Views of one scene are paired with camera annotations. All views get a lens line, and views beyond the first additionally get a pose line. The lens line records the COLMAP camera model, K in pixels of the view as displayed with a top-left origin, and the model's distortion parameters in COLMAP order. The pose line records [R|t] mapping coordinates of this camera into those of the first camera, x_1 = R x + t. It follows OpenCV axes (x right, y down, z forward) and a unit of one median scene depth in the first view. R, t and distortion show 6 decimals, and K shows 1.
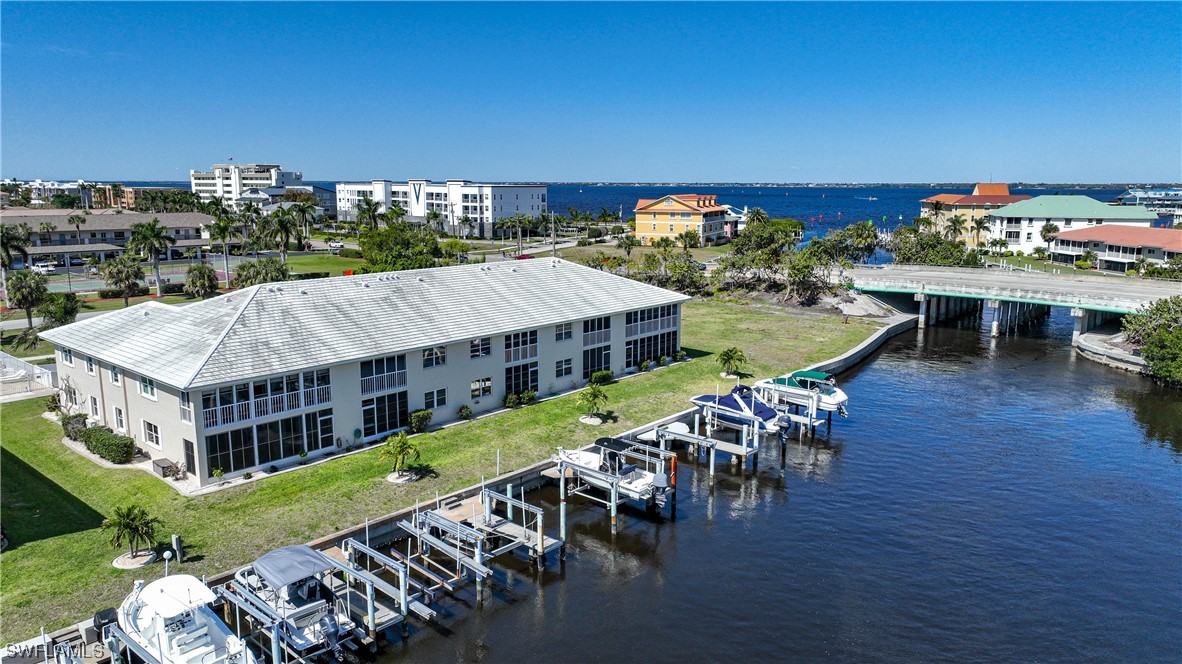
lens RADIAL K [[827.2, 0, 591.0], [0, 827.2, 332.0], [0, 0, 1]] dist [0.004912, 0.000403]
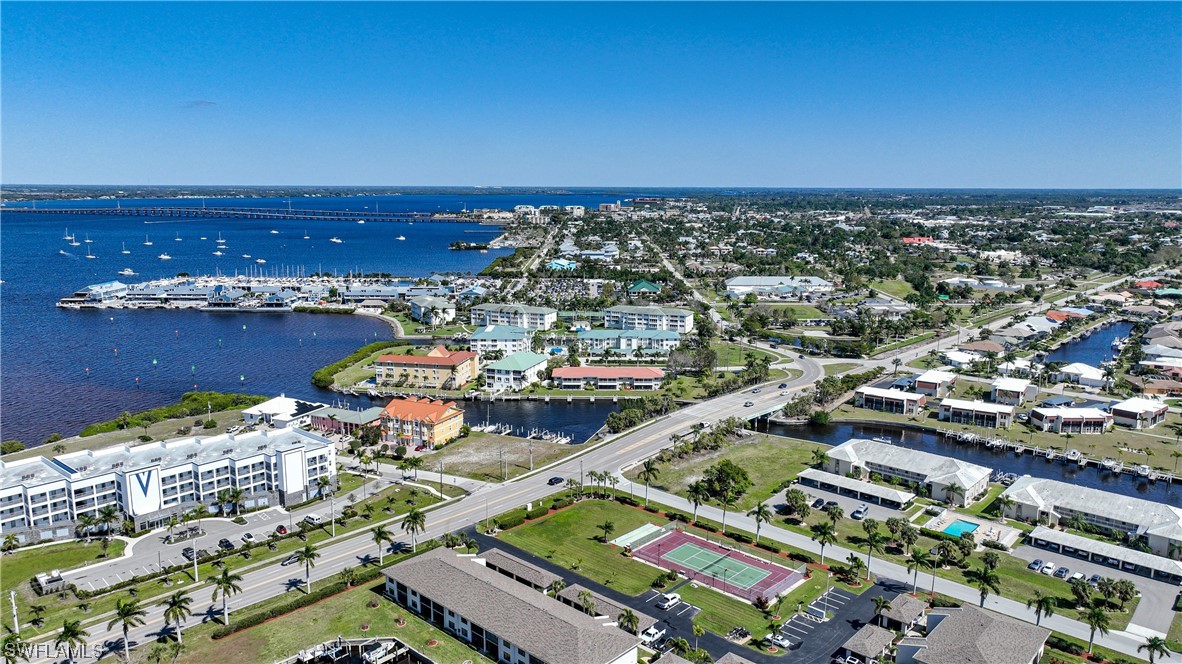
lens RADIAL K [[827.2, 0, 591.0], [0, 827.2, 332.0], [0, 0, 1]] dist [0.004912, 0.000403]
pose [[0.025619, -0.178910, 0.983532, -4.128549], [0.174147, 0.969610, 0.171841, -1.602190], [-0.984386, 0.166877, 0.055997, 2.204283]]
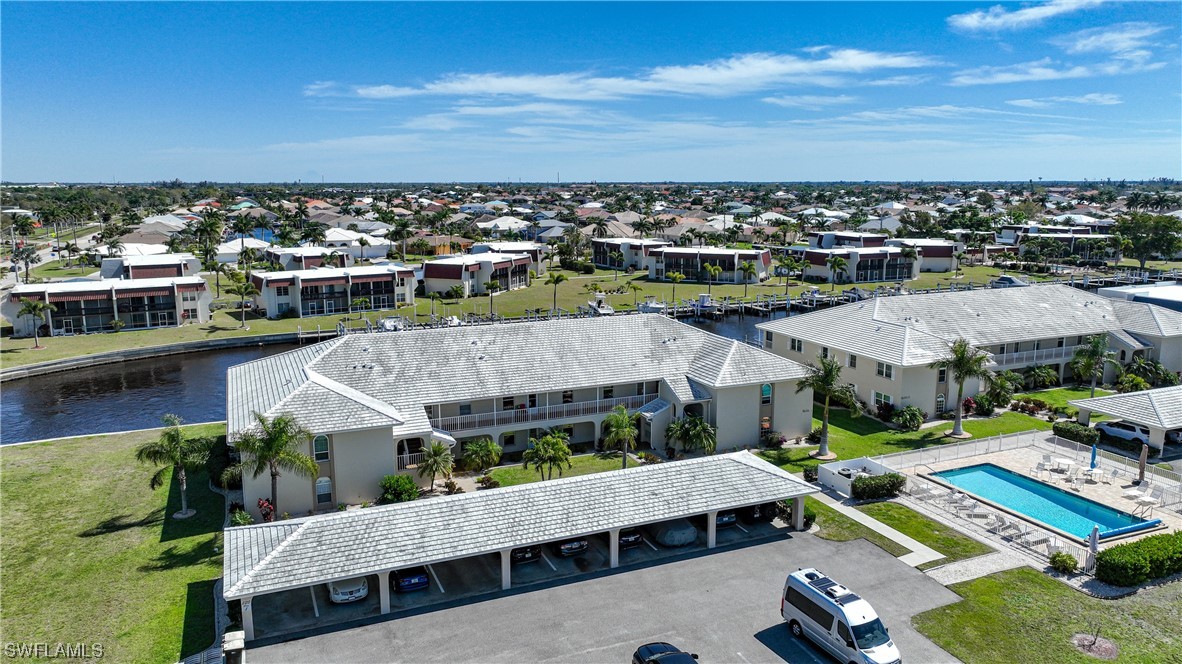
lens RADIAL K [[827.2, 0, 591.0], [0, 827.2, 332.0], [0, 0, 1]] dist [0.004912, 0.000403]
pose [[-0.902014, -0.078271, 0.424552, -0.760225], [0.075239, 0.939874, 0.333129, -0.426601], [-0.425100, 0.332430, -0.841891, 1.887192]]
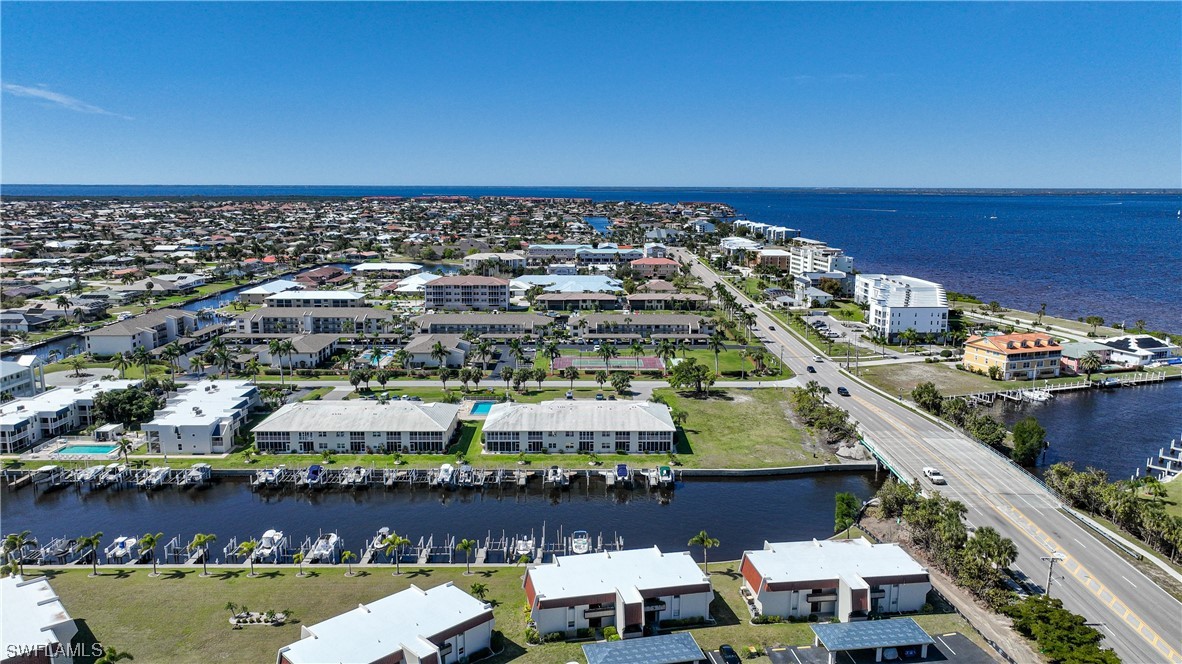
lens RADIAL K [[827.2, 0, 591.0], [0, 827.2, 332.0], [0, 0, 1]] dist [0.004912, 0.000403]
pose [[0.662094, 0.128669, -0.738293, 2.127797], [-0.132605, 0.989720, 0.053569, -0.526700], [0.737596, 0.062433, 0.672350, -1.107333]]
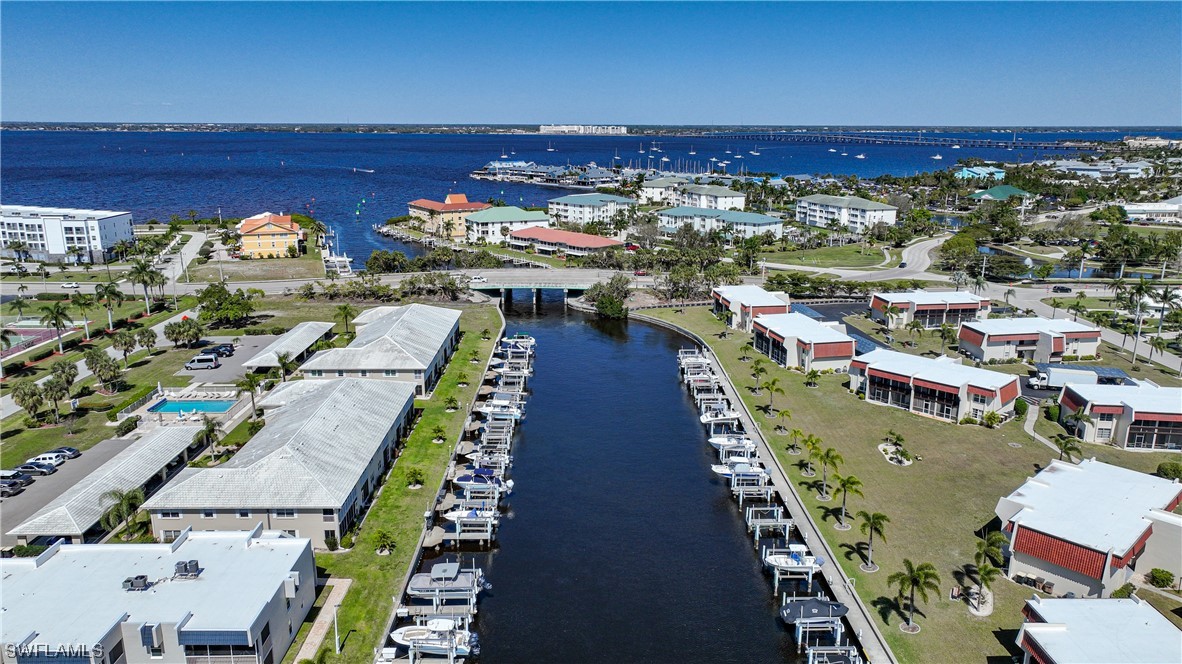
lens RADIAL K [[827.2, 0, 591.0], [0, 827.2, 332.0], [0, 0, 1]] dist [0.004912, 0.000403]
pose [[0.745577, -0.163853, 0.645962, -1.425147], [0.117591, 0.986440, 0.114493, -0.257793], [-0.655963, -0.009404, 0.754735, -1.337444]]
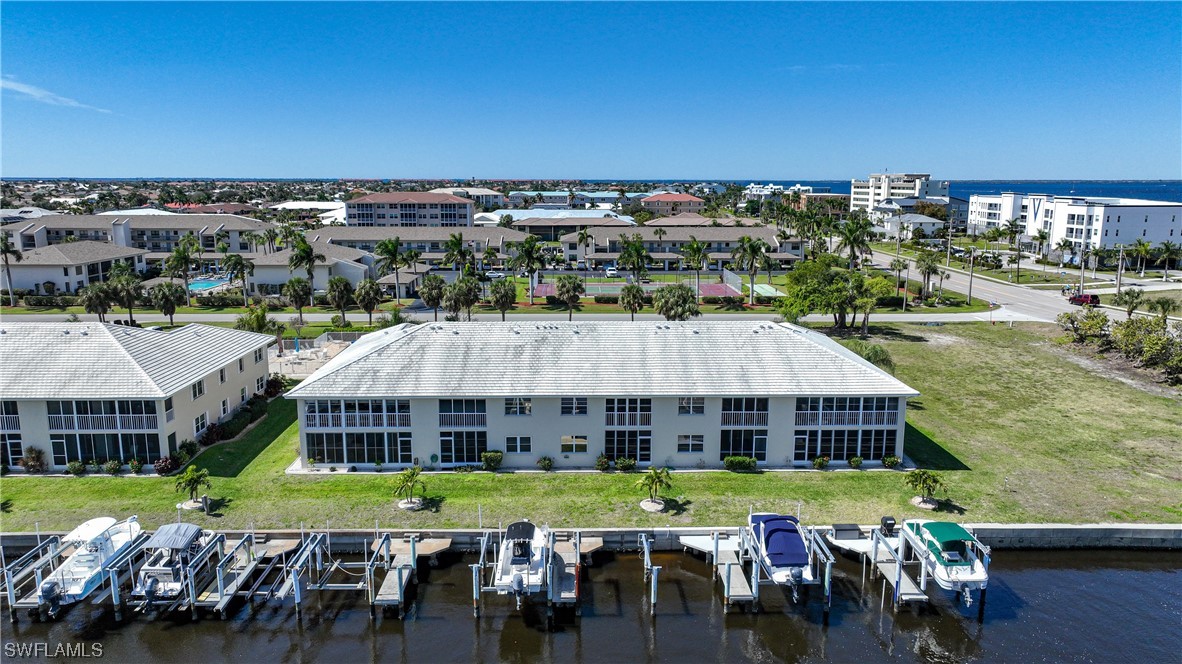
lens RADIAL K [[827.2, 0, 591.0], [0, 827.2, 332.0], [0, 0, 1]] dist [0.004912, 0.000403]
pose [[0.672200, 0.131119, -0.728667, 0.565023], [-0.130192, 0.989791, 0.058004, -0.123073], [0.728833, 0.055876, 0.682408, 0.271203]]
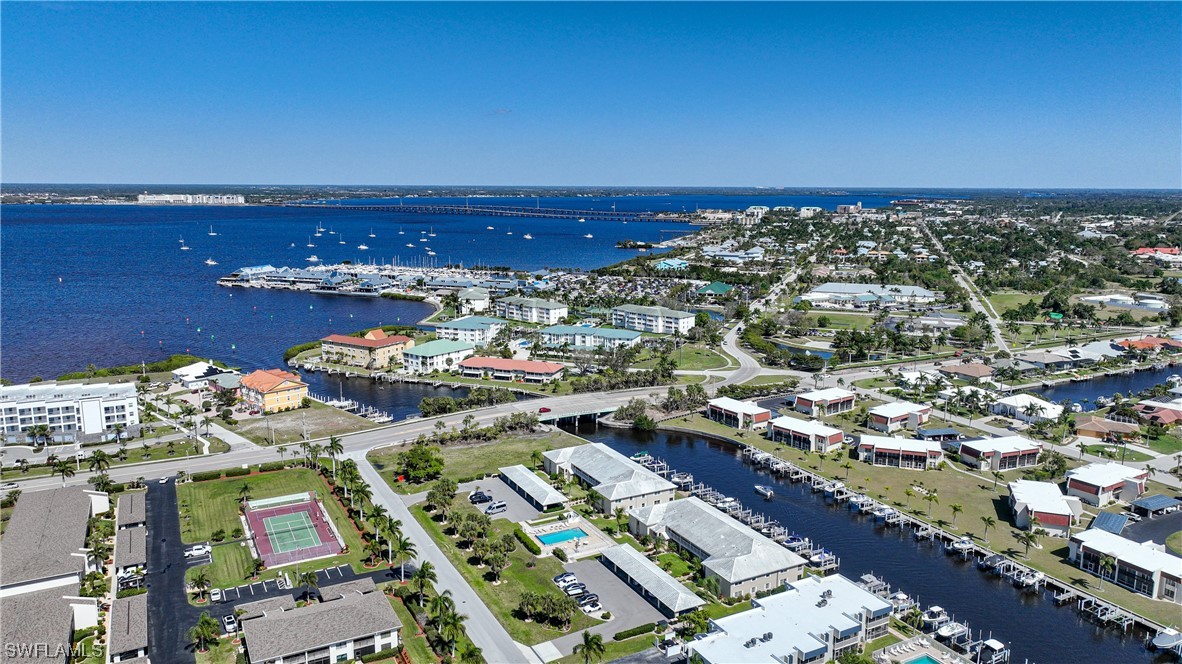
lens RADIAL K [[827.2, 0, 591.0], [0, 827.2, 332.0], [0, 0, 1]] dist [0.004912, 0.000403]
pose [[0.357870, -0.166394, 0.918827, -3.746550], [0.162577, 0.980069, 0.114163, -1.118808], [-0.919509, 0.108525, 0.377789, -0.462508]]
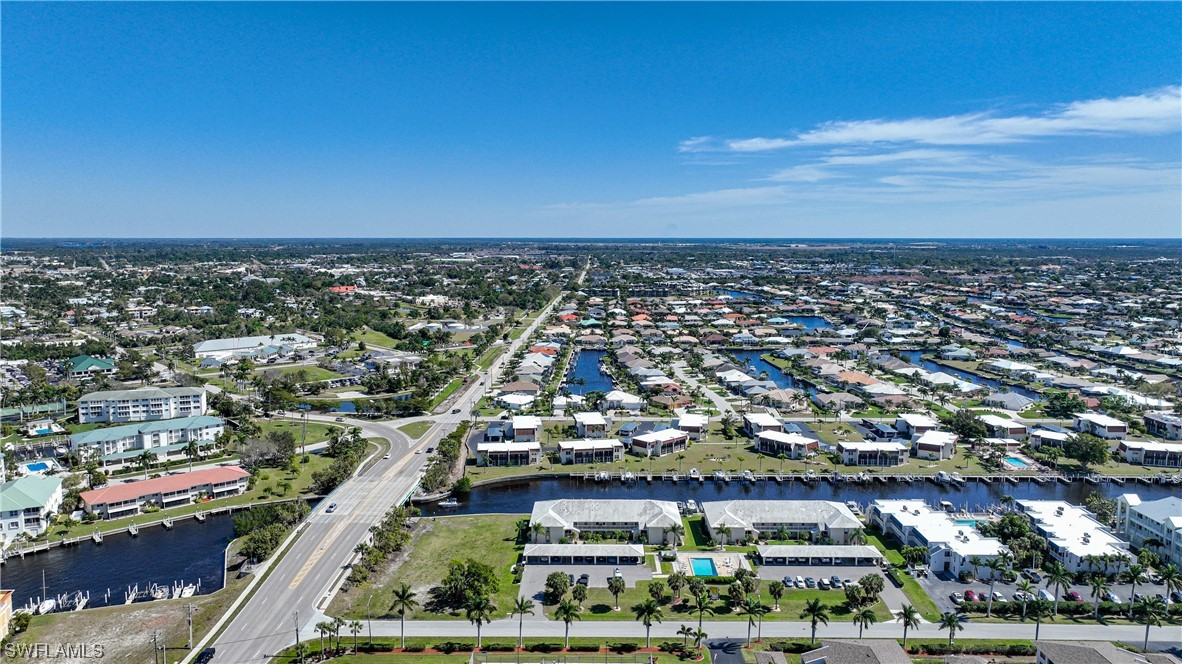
lens RADIAL K [[827.2, 0, 591.0], [0, 827.2, 332.0], [0, 0, 1]] dist [0.004912, 0.000403]
pose [[-0.648057, -0.091560, 0.756068, -3.104192], [0.132759, 0.963967, 0.230529, -1.793023], [-0.749931, 0.249771, -0.612550, 3.300962]]
